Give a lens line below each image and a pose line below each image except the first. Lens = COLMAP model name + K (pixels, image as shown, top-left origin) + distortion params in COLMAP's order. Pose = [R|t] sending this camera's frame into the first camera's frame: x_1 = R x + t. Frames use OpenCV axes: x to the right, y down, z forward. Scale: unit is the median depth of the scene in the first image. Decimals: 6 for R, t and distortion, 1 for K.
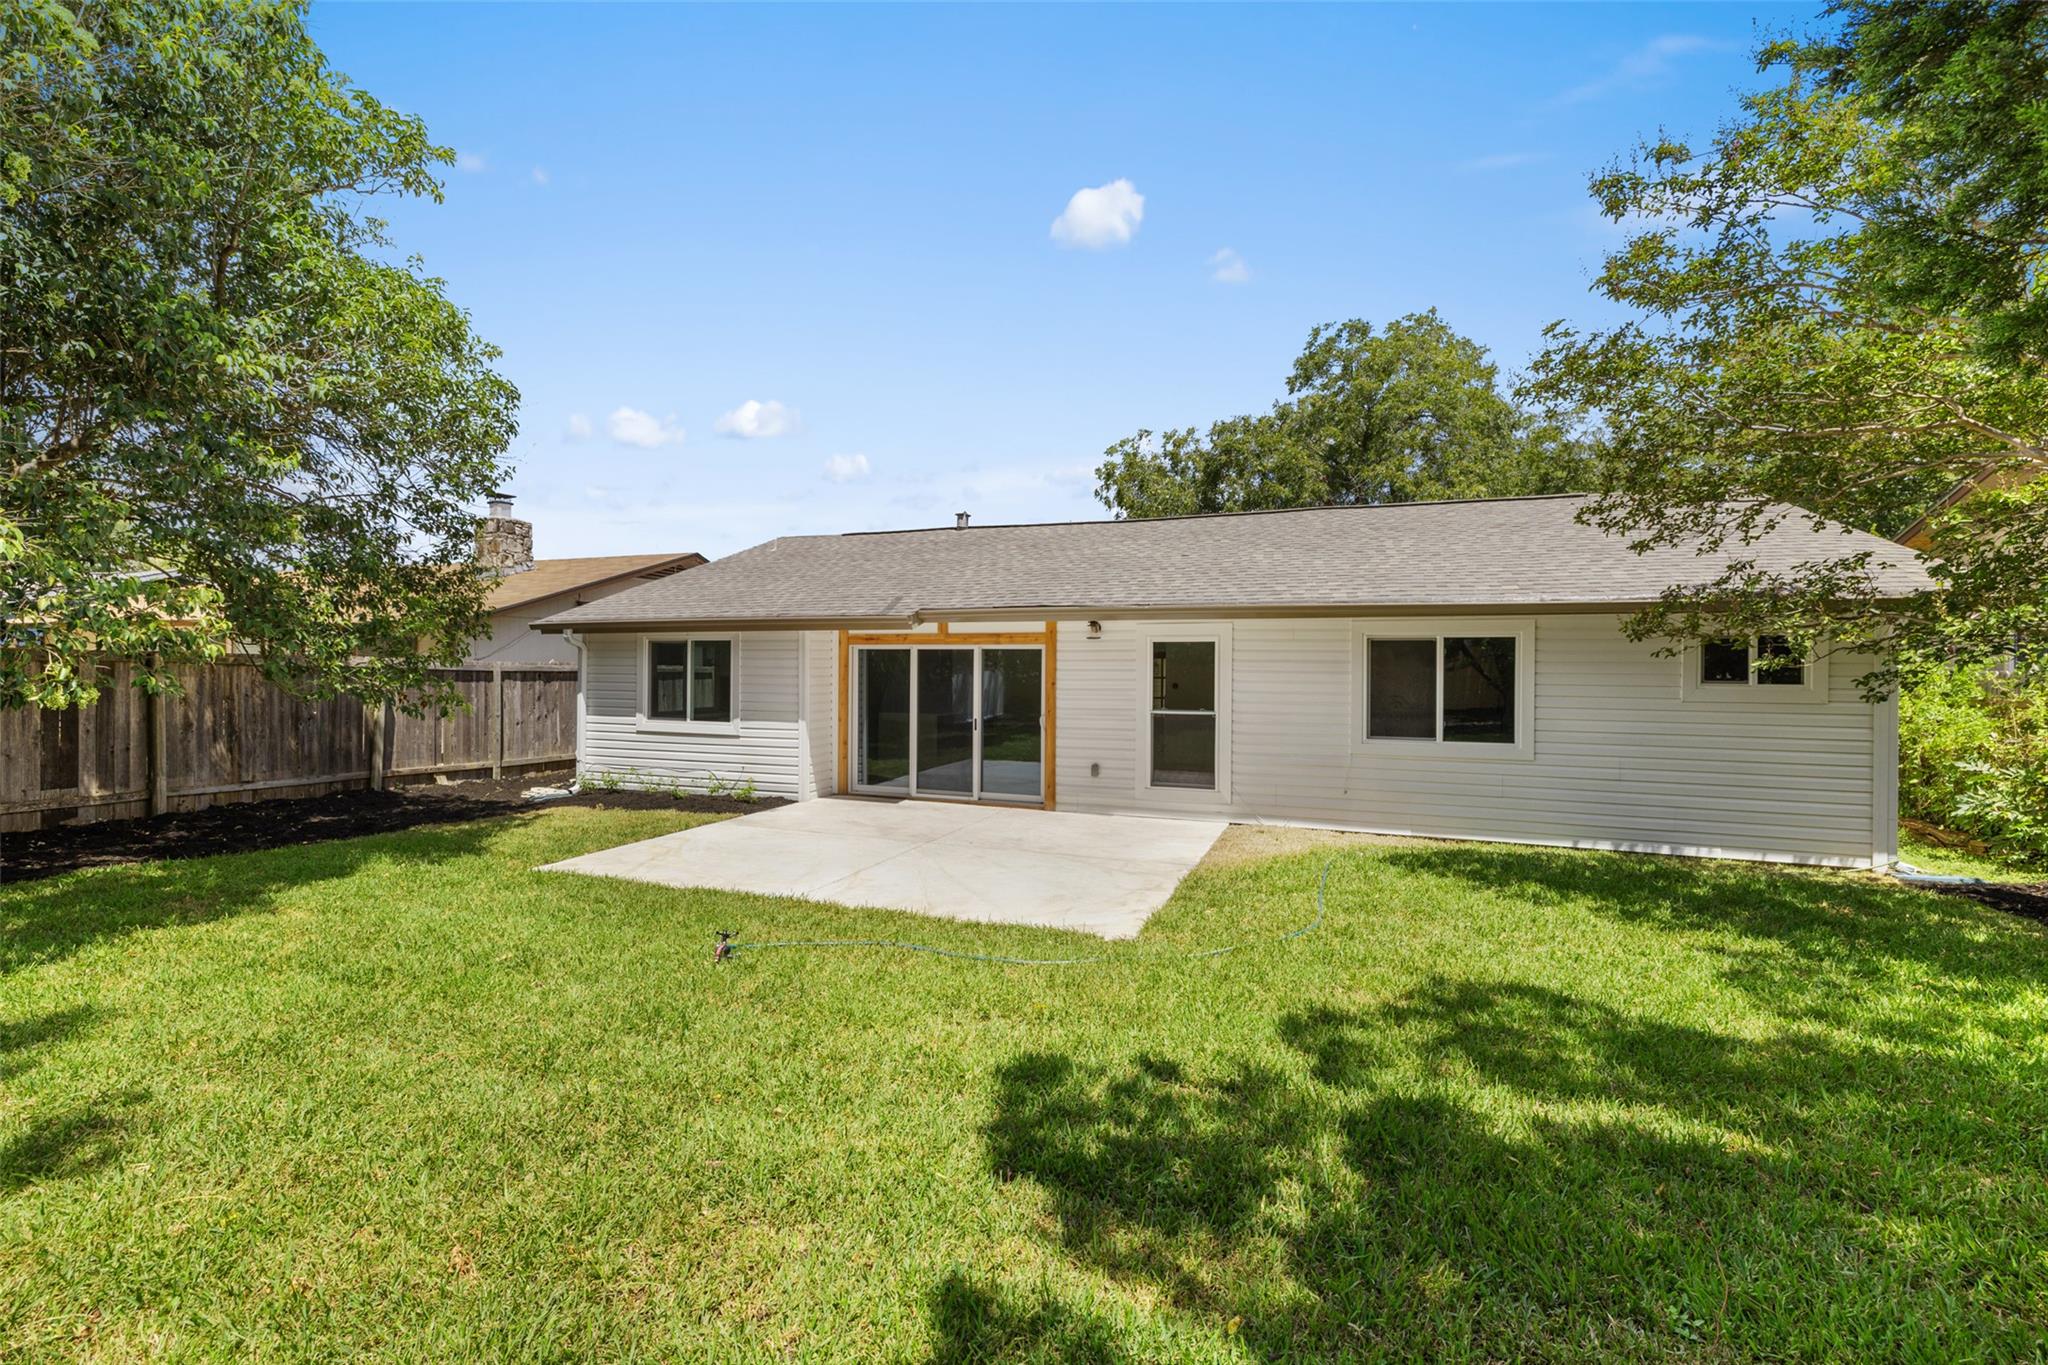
lens RADIAL K [[866.1, 0, 1054.5], [0, 866.1, 675.9], [0, 0, 1]] dist [0.002985, -0.000622]
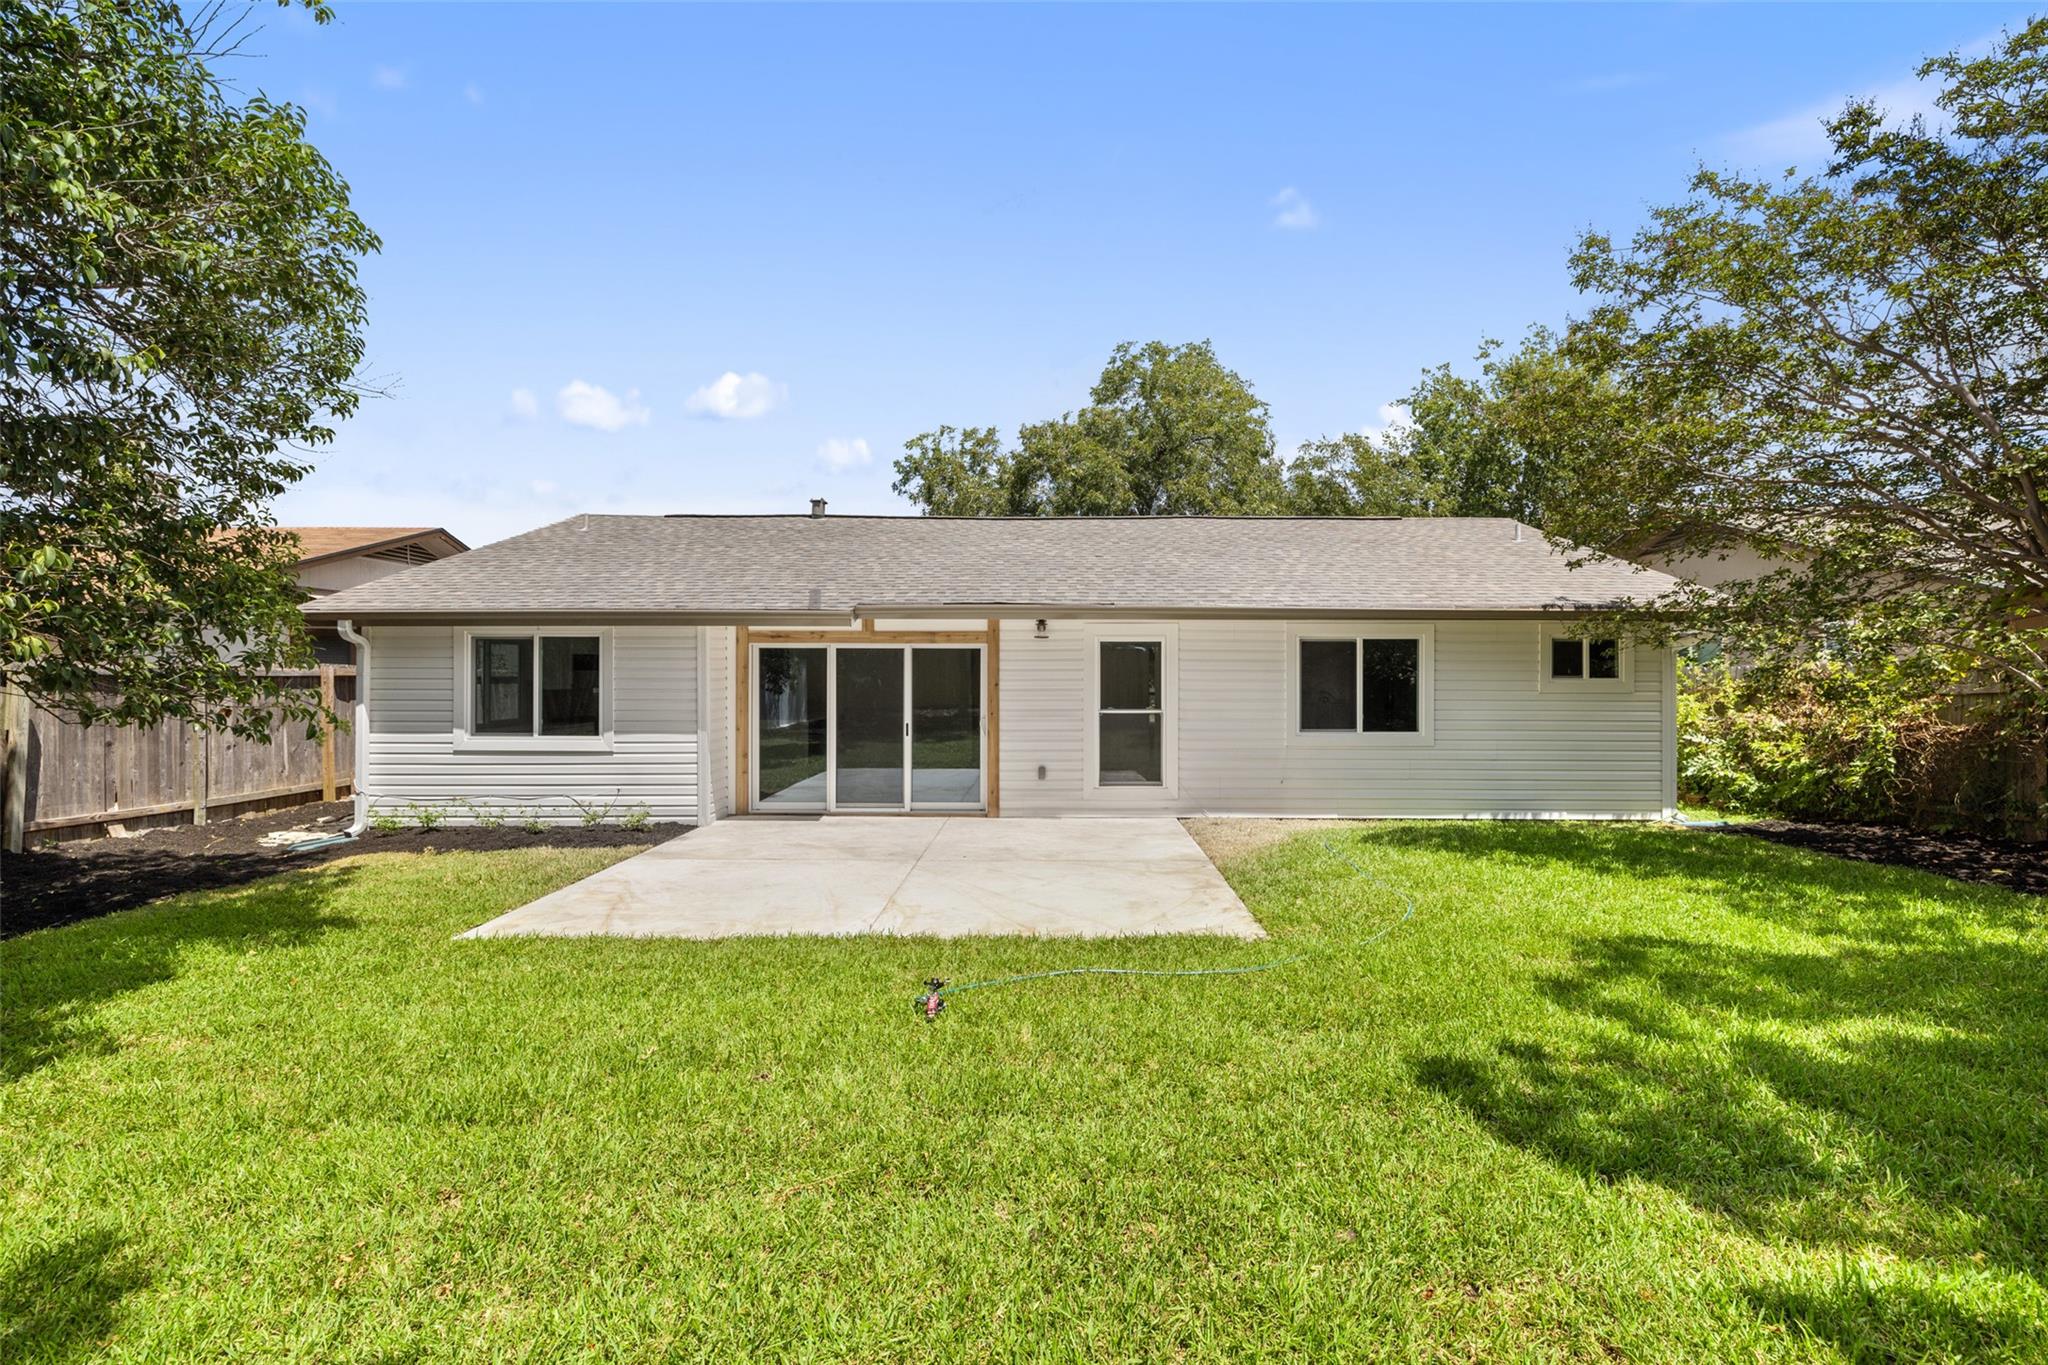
lens RADIAL K [[866.1, 0, 1024.1], [0, 866.1, 677.3], [0, 0, 1]] dist [0.002985, -0.000622]
pose [[0.936456, -0.008652, 0.350678, -0.305364], [0.008170, 0.999963, 0.002855, -0.001491], [-0.350690, 0.000191, 0.936492, 0.091147]]
